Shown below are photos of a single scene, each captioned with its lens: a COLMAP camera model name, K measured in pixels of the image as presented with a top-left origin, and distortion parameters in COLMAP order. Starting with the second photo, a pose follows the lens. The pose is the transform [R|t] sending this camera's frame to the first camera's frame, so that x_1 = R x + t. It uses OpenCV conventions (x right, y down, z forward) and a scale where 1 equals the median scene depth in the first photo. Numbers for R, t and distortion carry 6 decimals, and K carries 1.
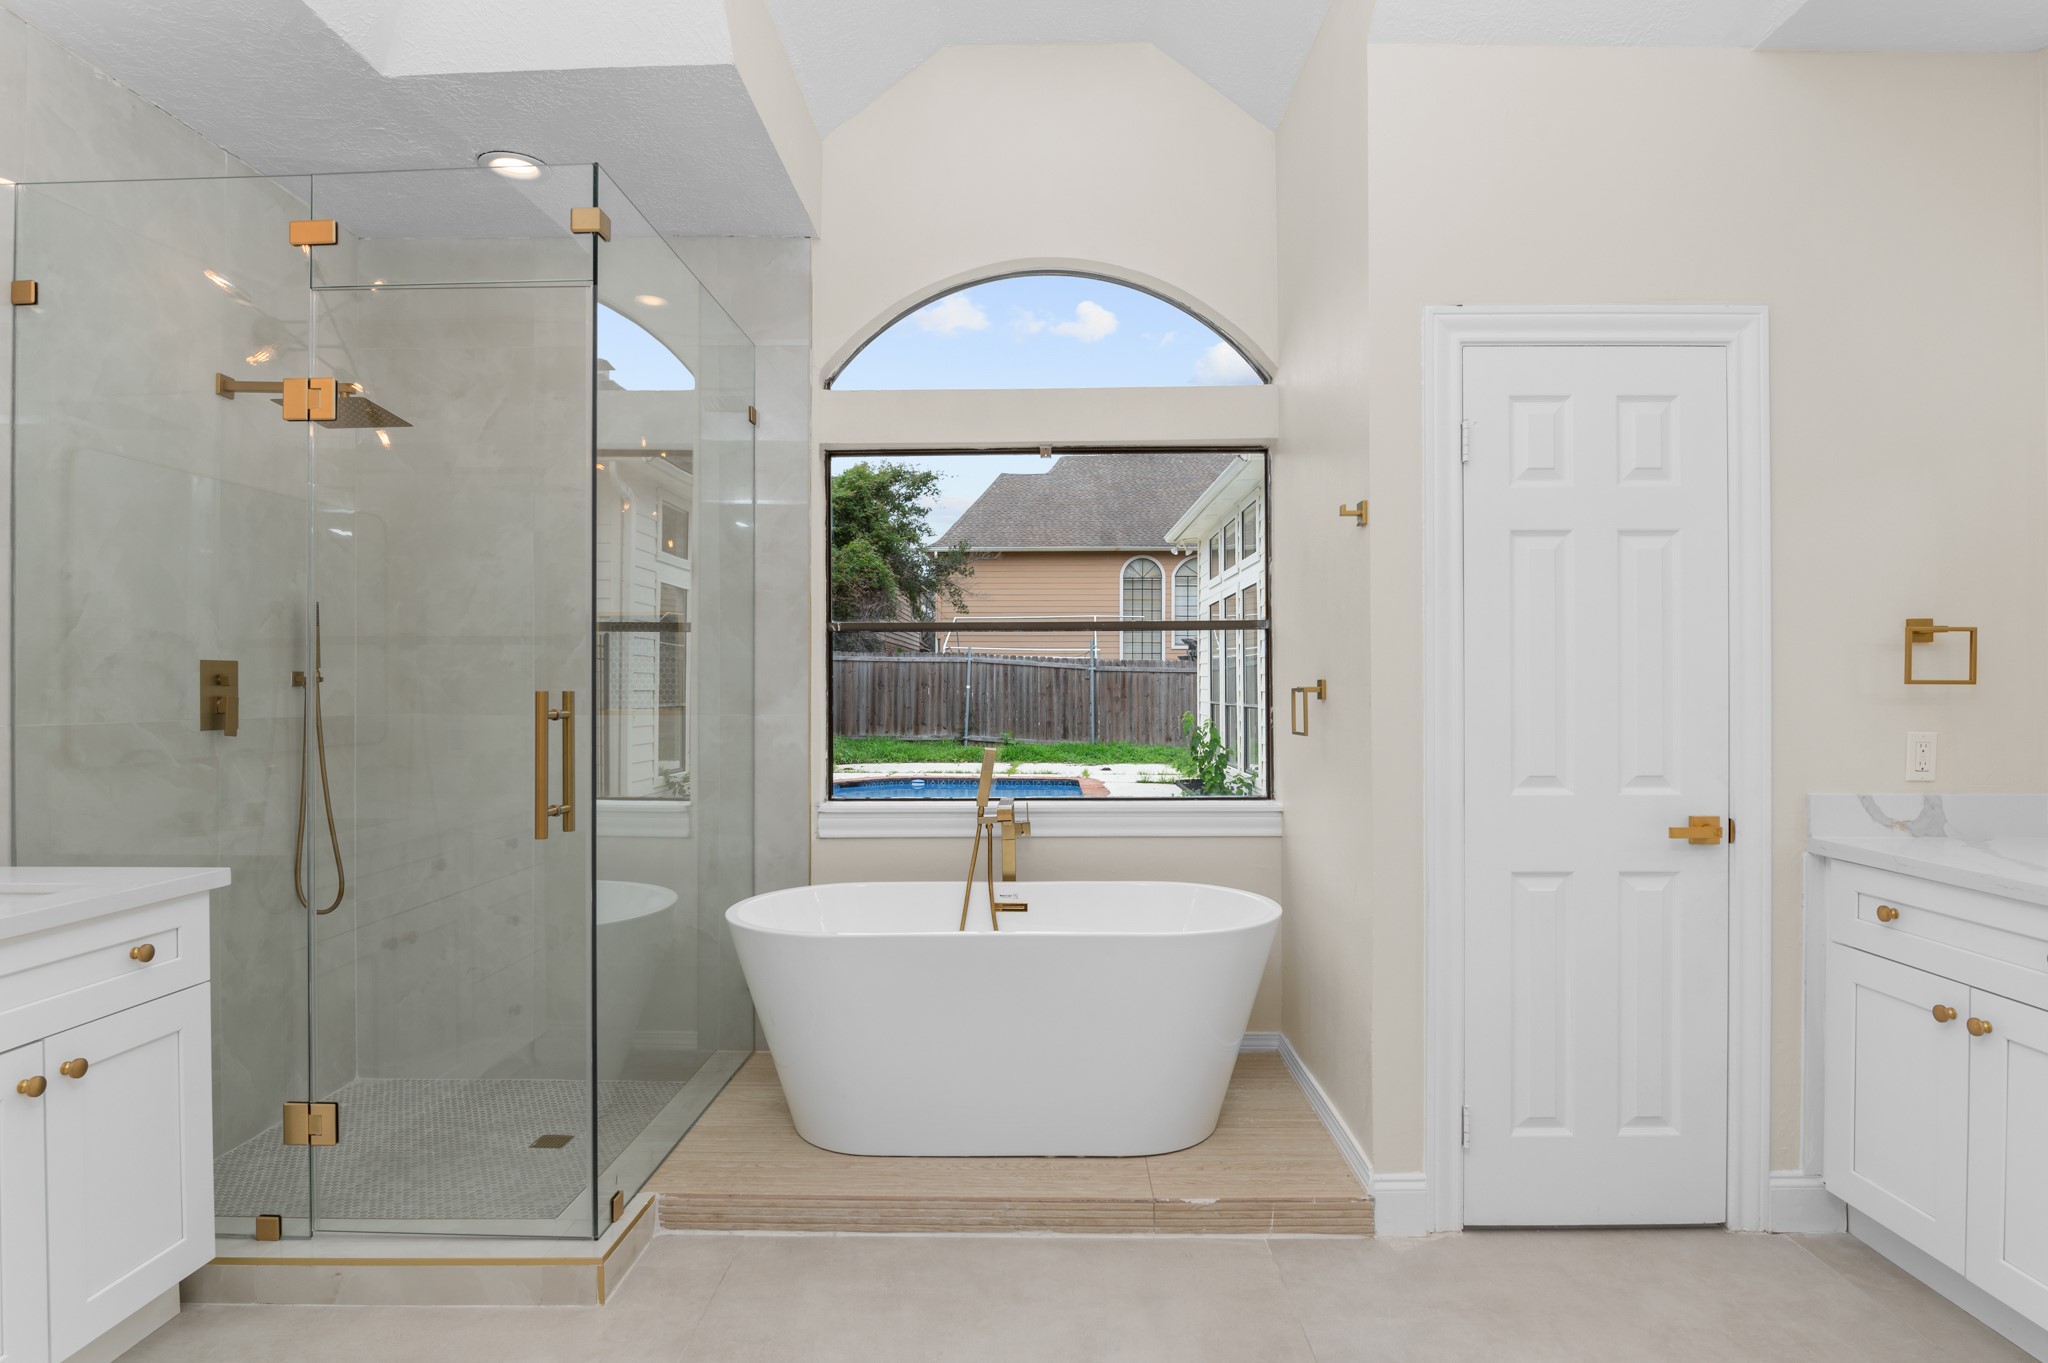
lens RADIAL K [[1148.0, 0, 1031.6], [0, 1148.0, 688.4], [0, 0, 1]] dist [-0.029510, -0.000994]
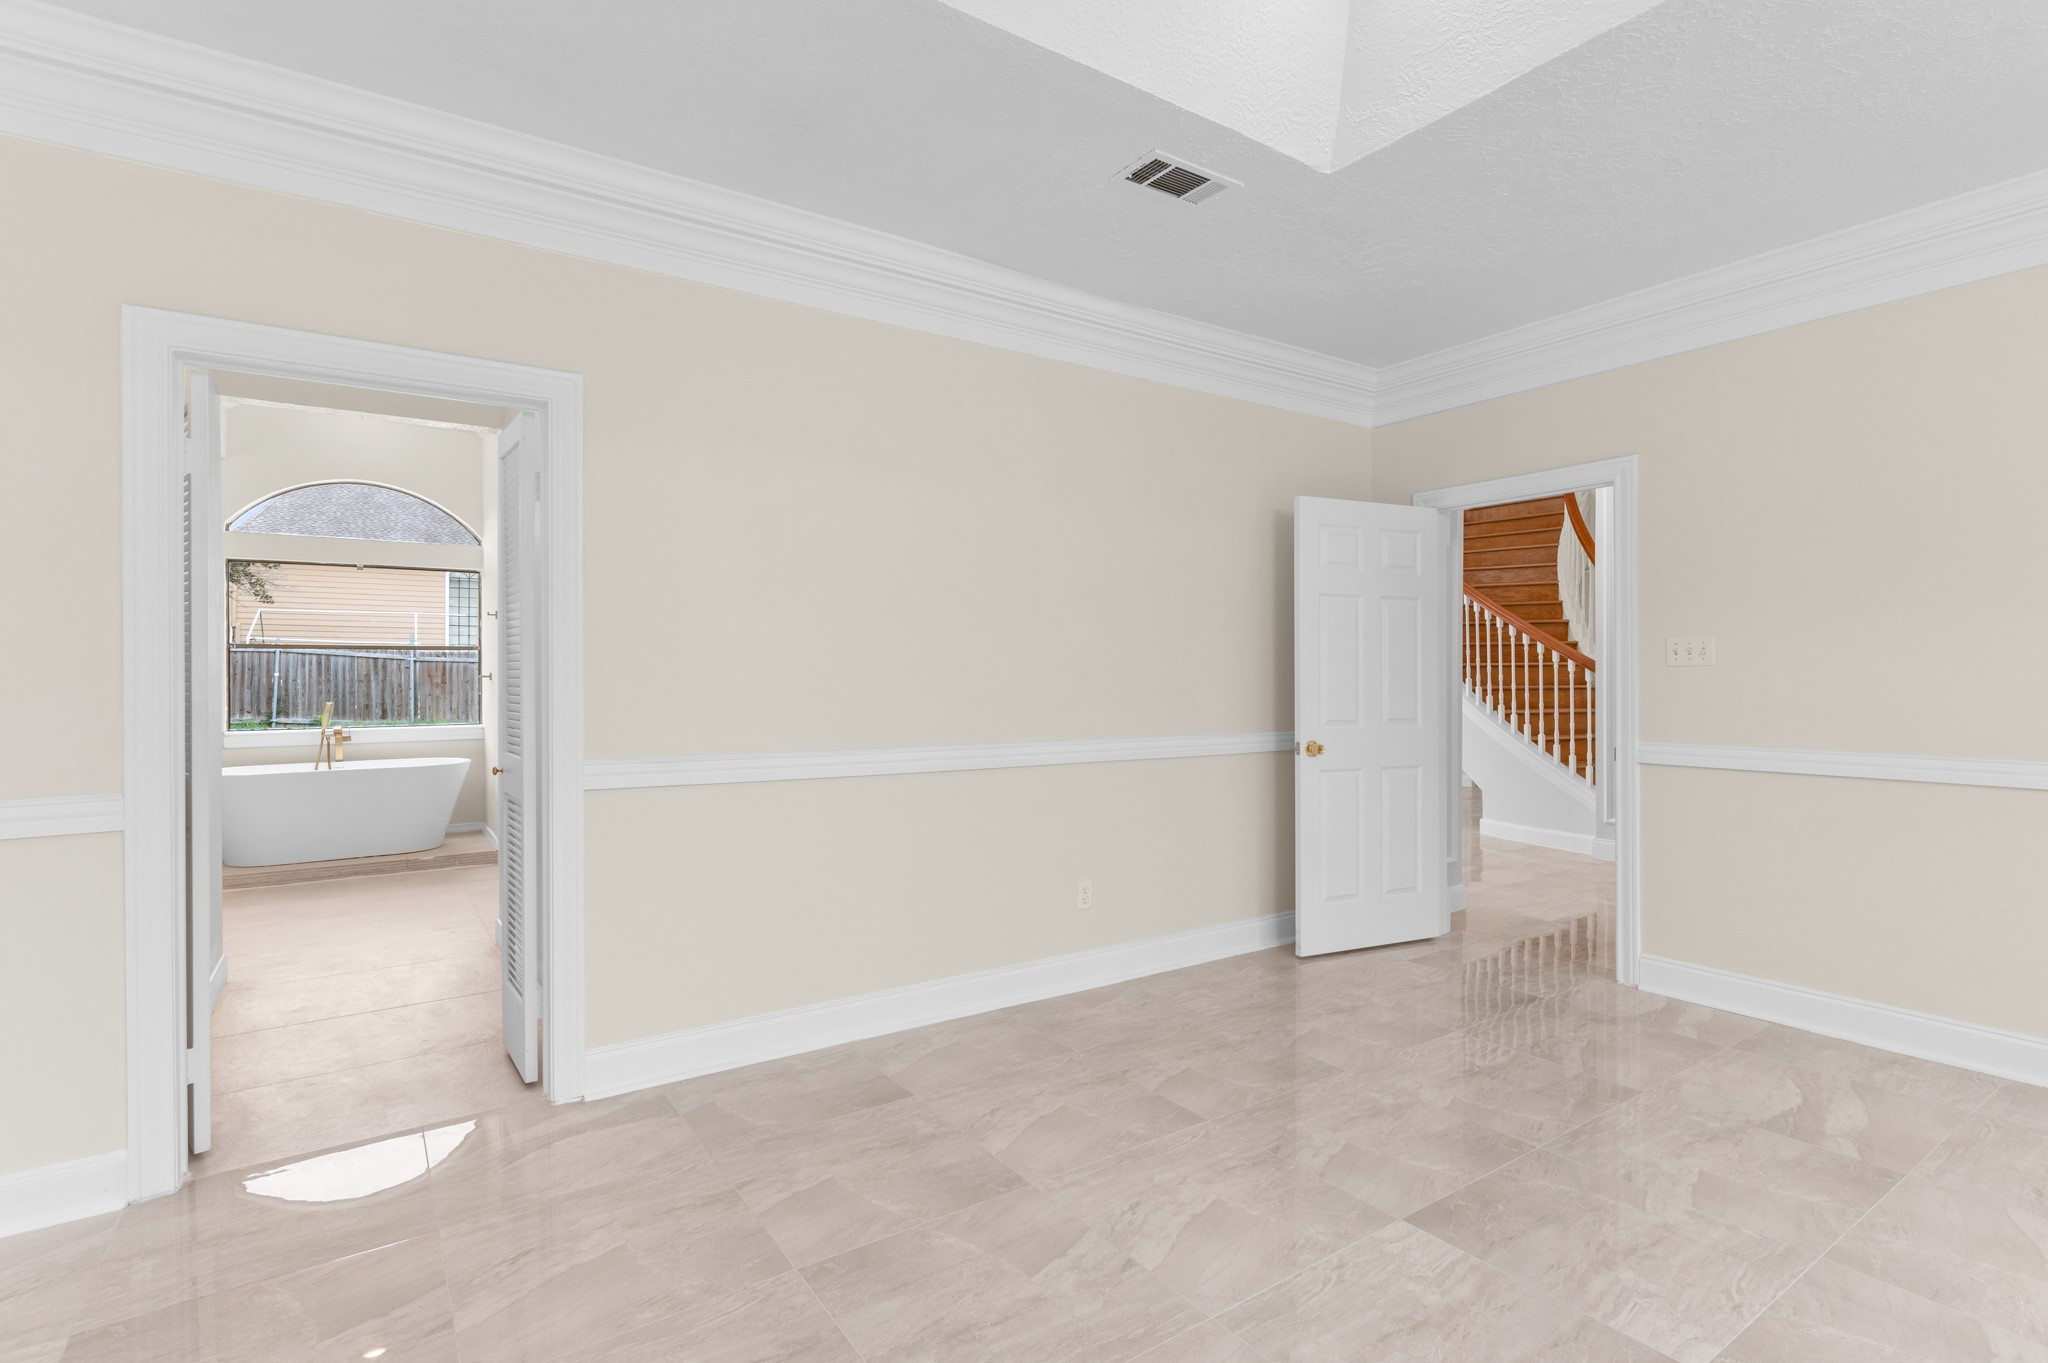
lens RADIAL K [[955.2, 0, 1065.5], [0, 955.2, 671.3], [0, 0, 1]] dist [-0.004228, -0.000471]
pose [[0.798229, 0.001293, 0.602352, -0.001120], [0.001023, 0.999993, -0.003503, -0.000368], [-0.602353, 0.003412, 0.798223, -0.186928]]
